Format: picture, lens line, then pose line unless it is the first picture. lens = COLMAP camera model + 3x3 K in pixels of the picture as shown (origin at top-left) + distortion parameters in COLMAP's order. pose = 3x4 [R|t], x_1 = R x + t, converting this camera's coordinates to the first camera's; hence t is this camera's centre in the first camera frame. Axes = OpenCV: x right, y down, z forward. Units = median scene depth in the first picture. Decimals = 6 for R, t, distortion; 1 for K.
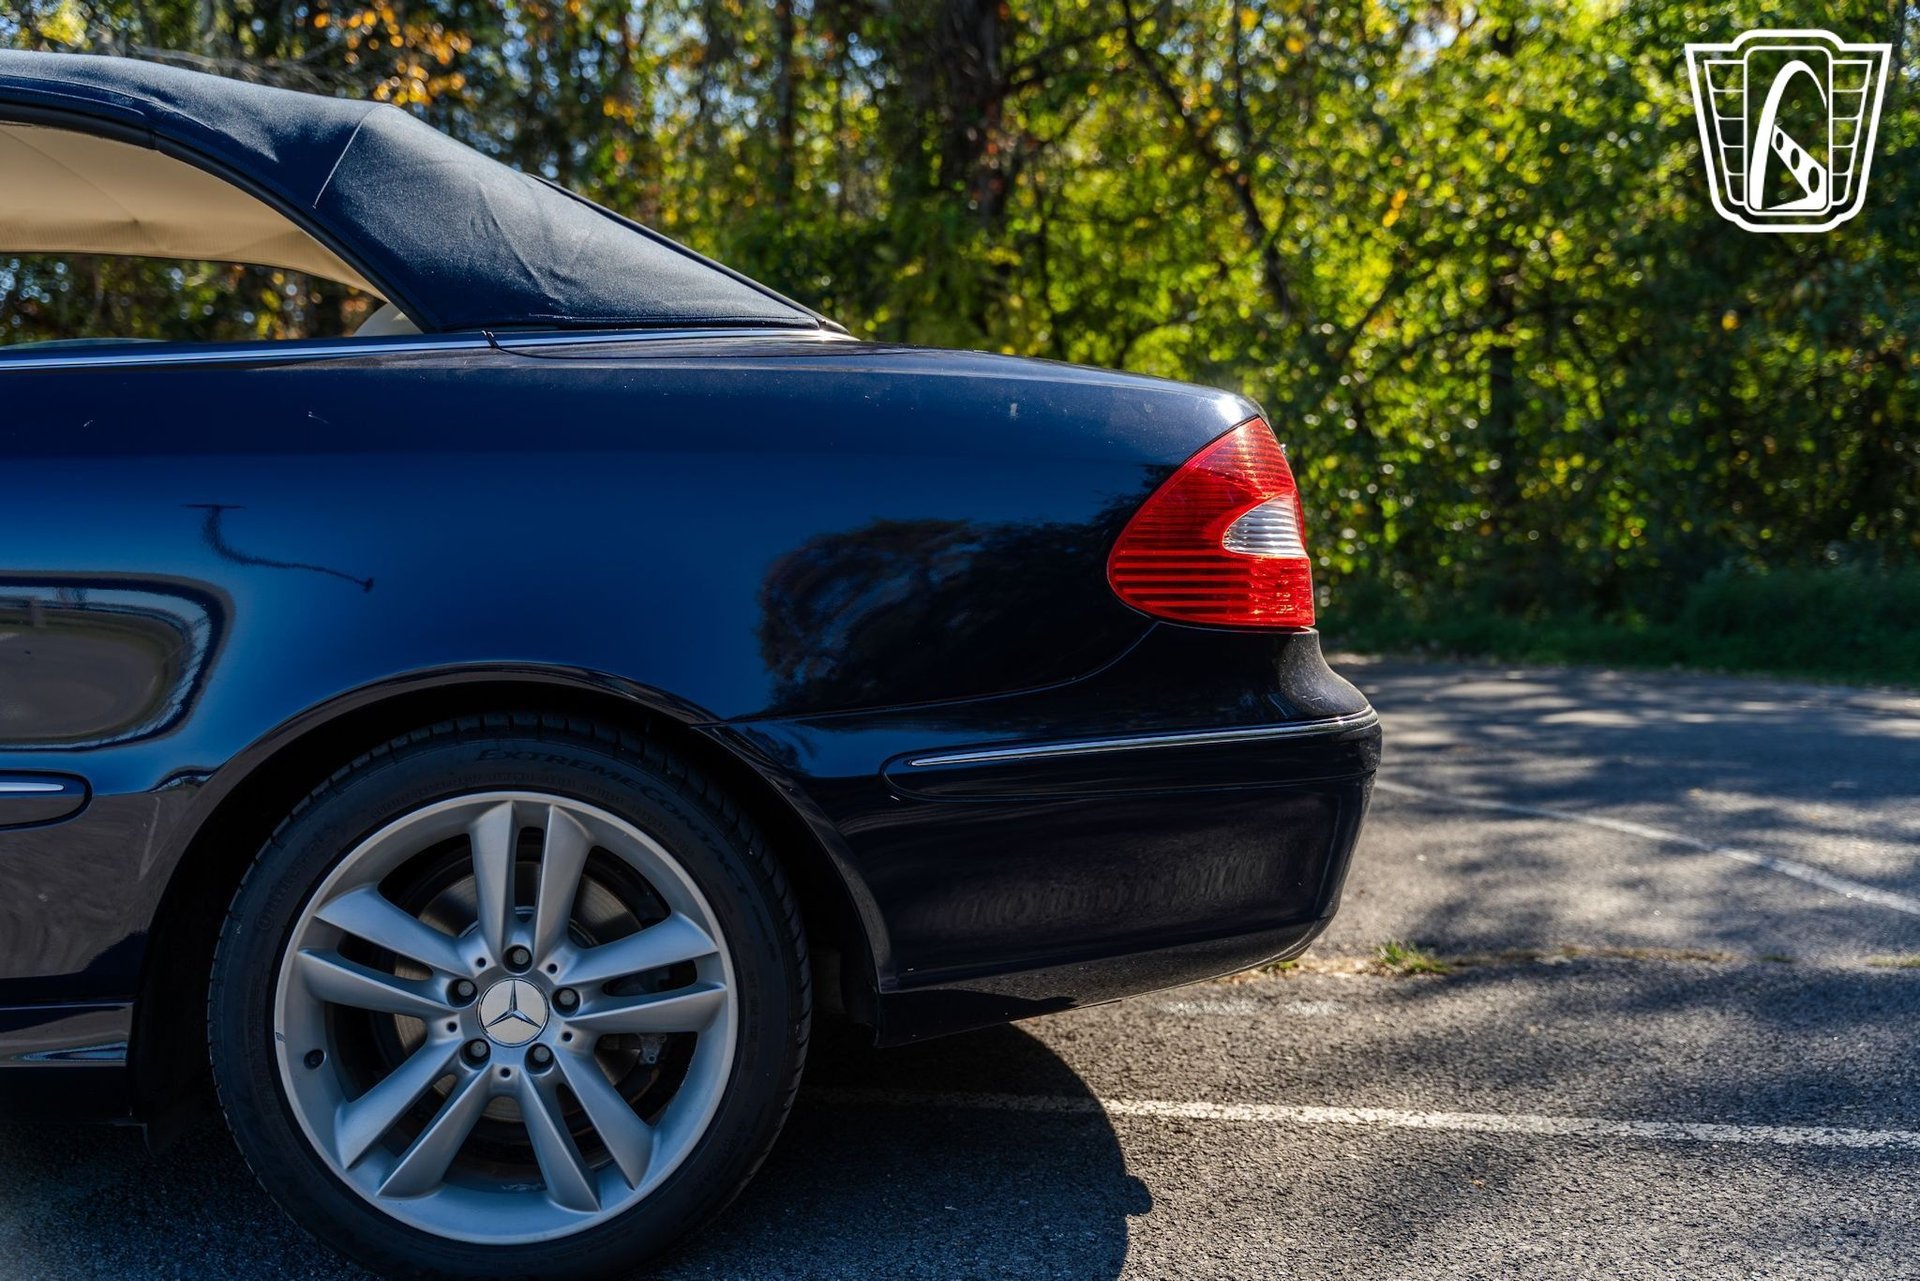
lens RADIAL K [[1938.6, 0, 960.0], [0, 1938.6, 640.5], [0, 0, 1]] dist [0.014307, -0.000176]
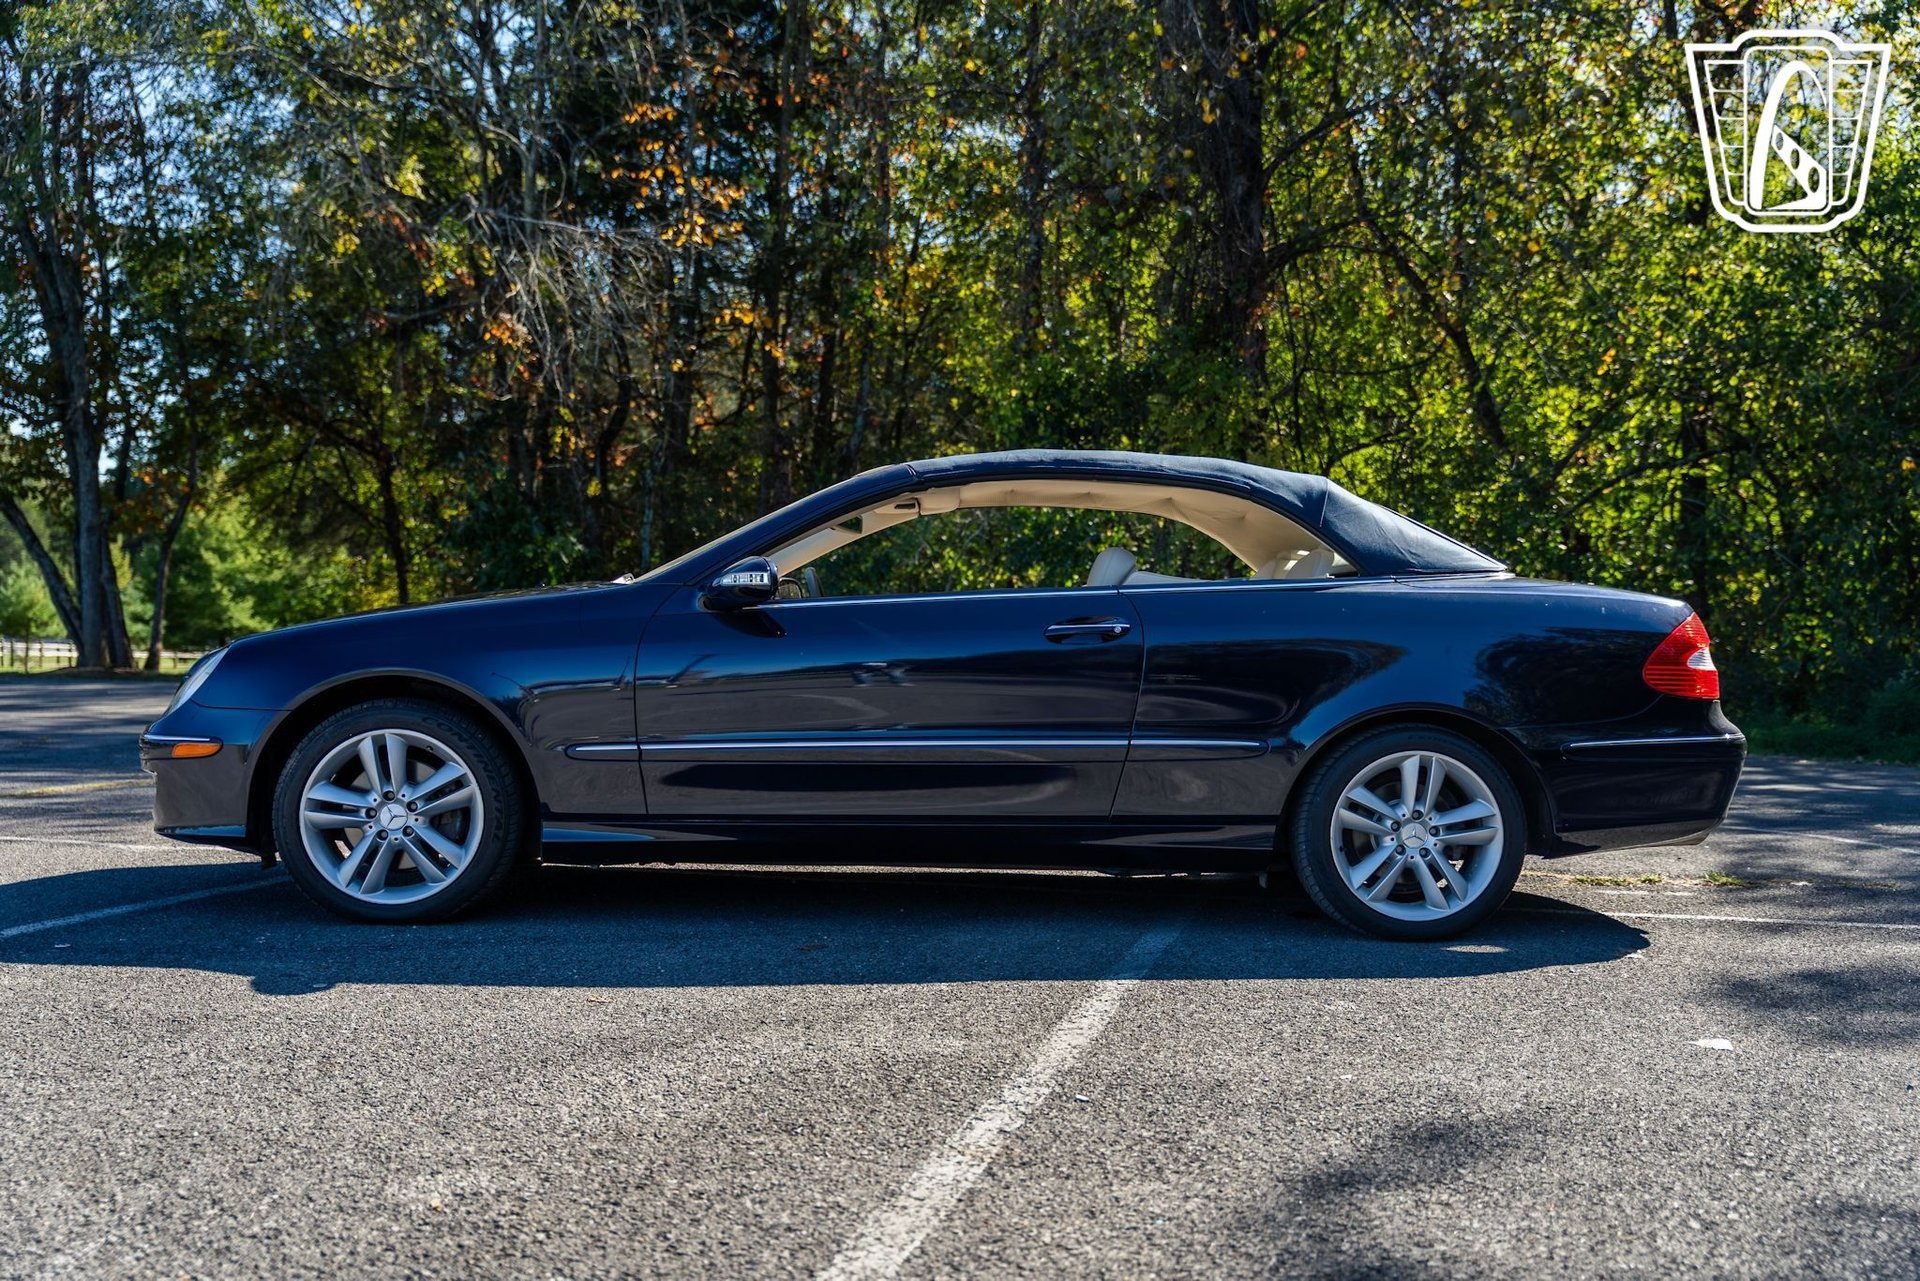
lens RADIAL K [[1763.3, 0, 951.6], [0, 1763.3, 674.8], [0, 0, 1]] dist [0.001590, 0.002596]
pose [[0.992588, 0.021213, -0.119662, -0.539066], [-0.024626, 0.999329, -0.027116, 0.049814], [0.119007, 0.029862, 0.992444, -1.386002]]
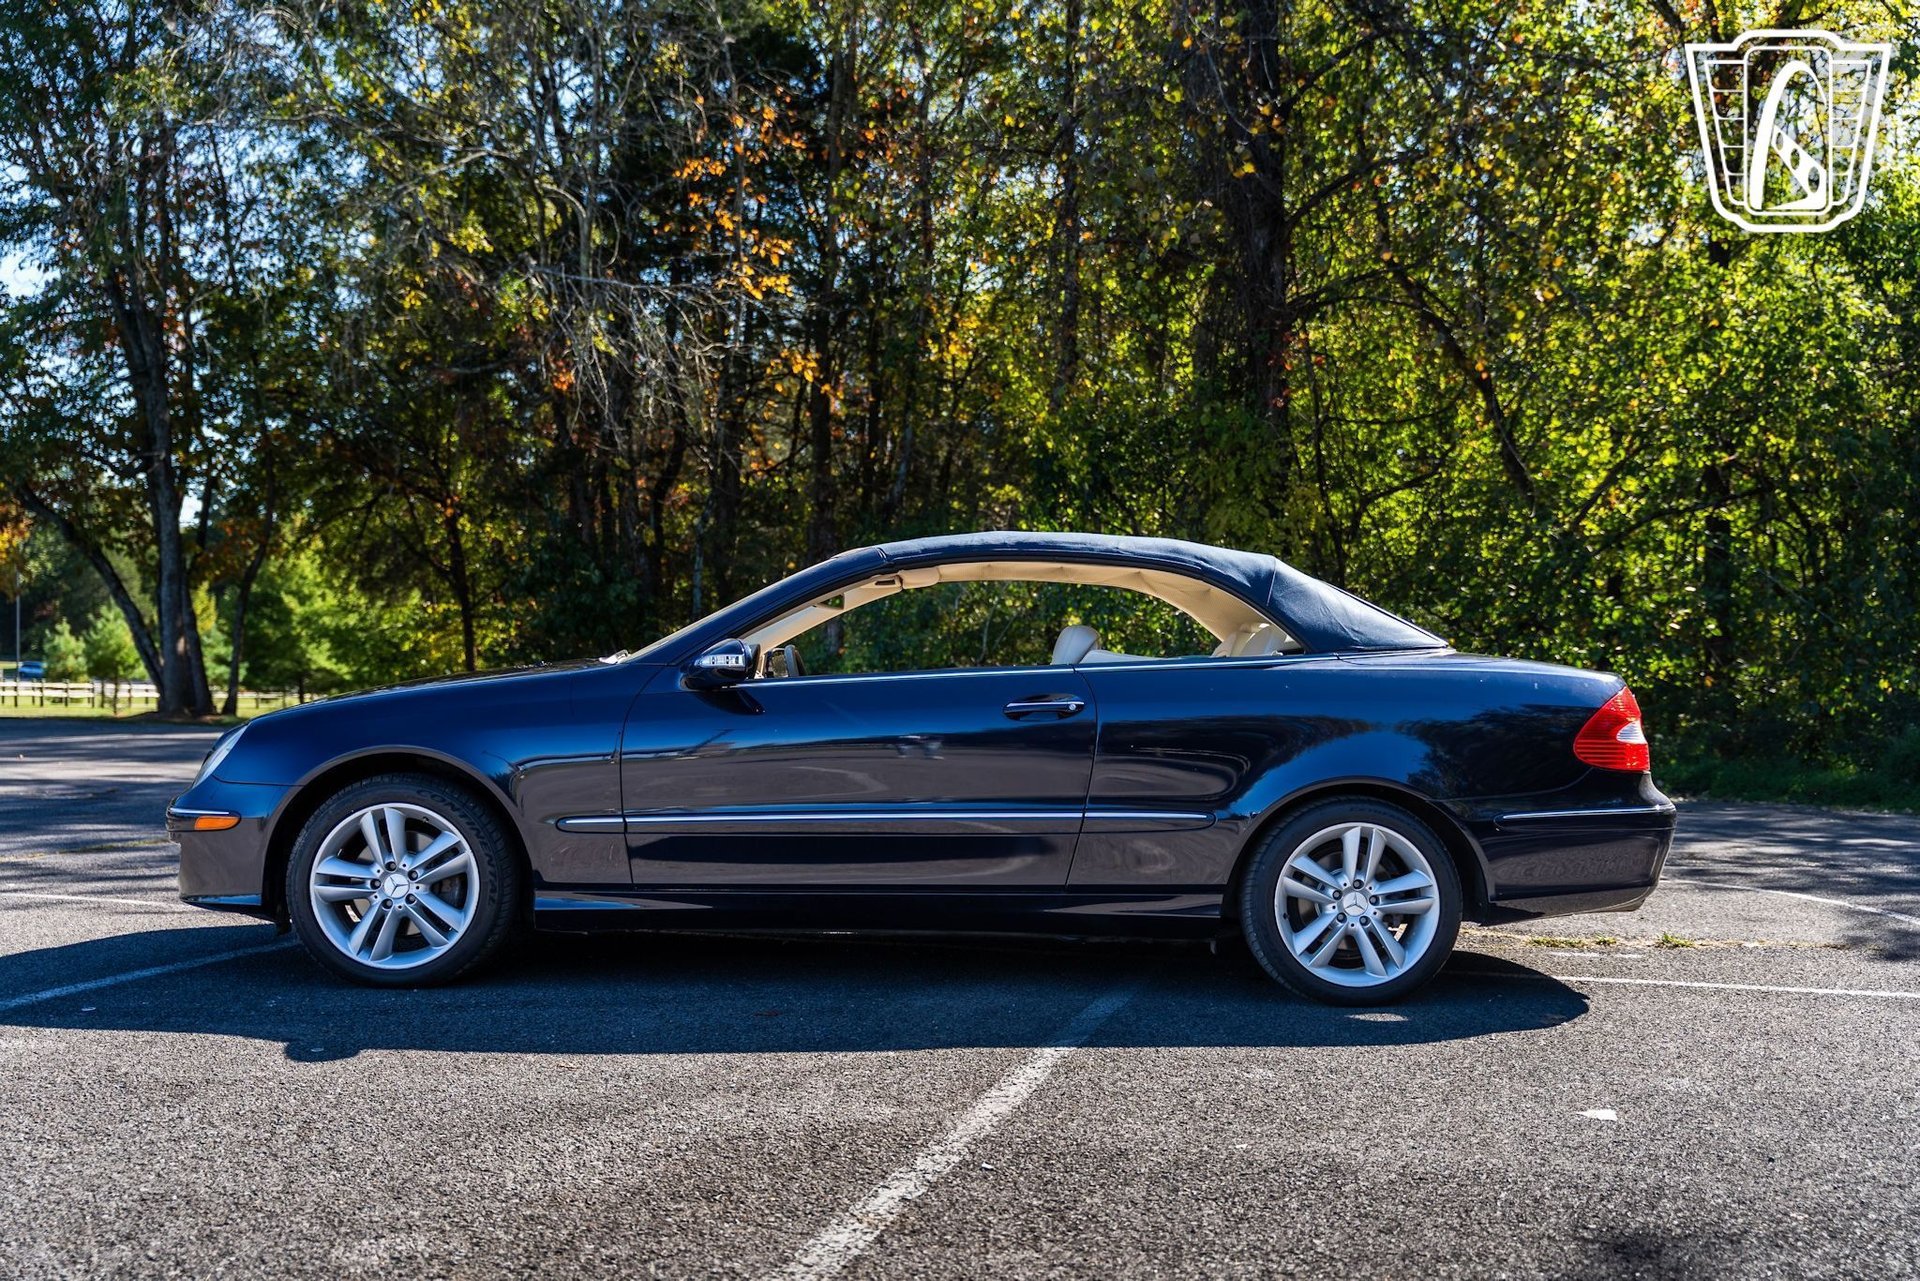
lens RADIAL K [[1763.3, 0, 951.6], [0, 1763.3, 674.8], [0, 0, 1]] dist [0.001590, 0.002596]
pose [[0.986360, 0.010865, -0.164241, -0.364332], [-0.018002, 0.998954, -0.042029, -0.017434], [0.163612, 0.044412, 0.985525, -1.490328]]
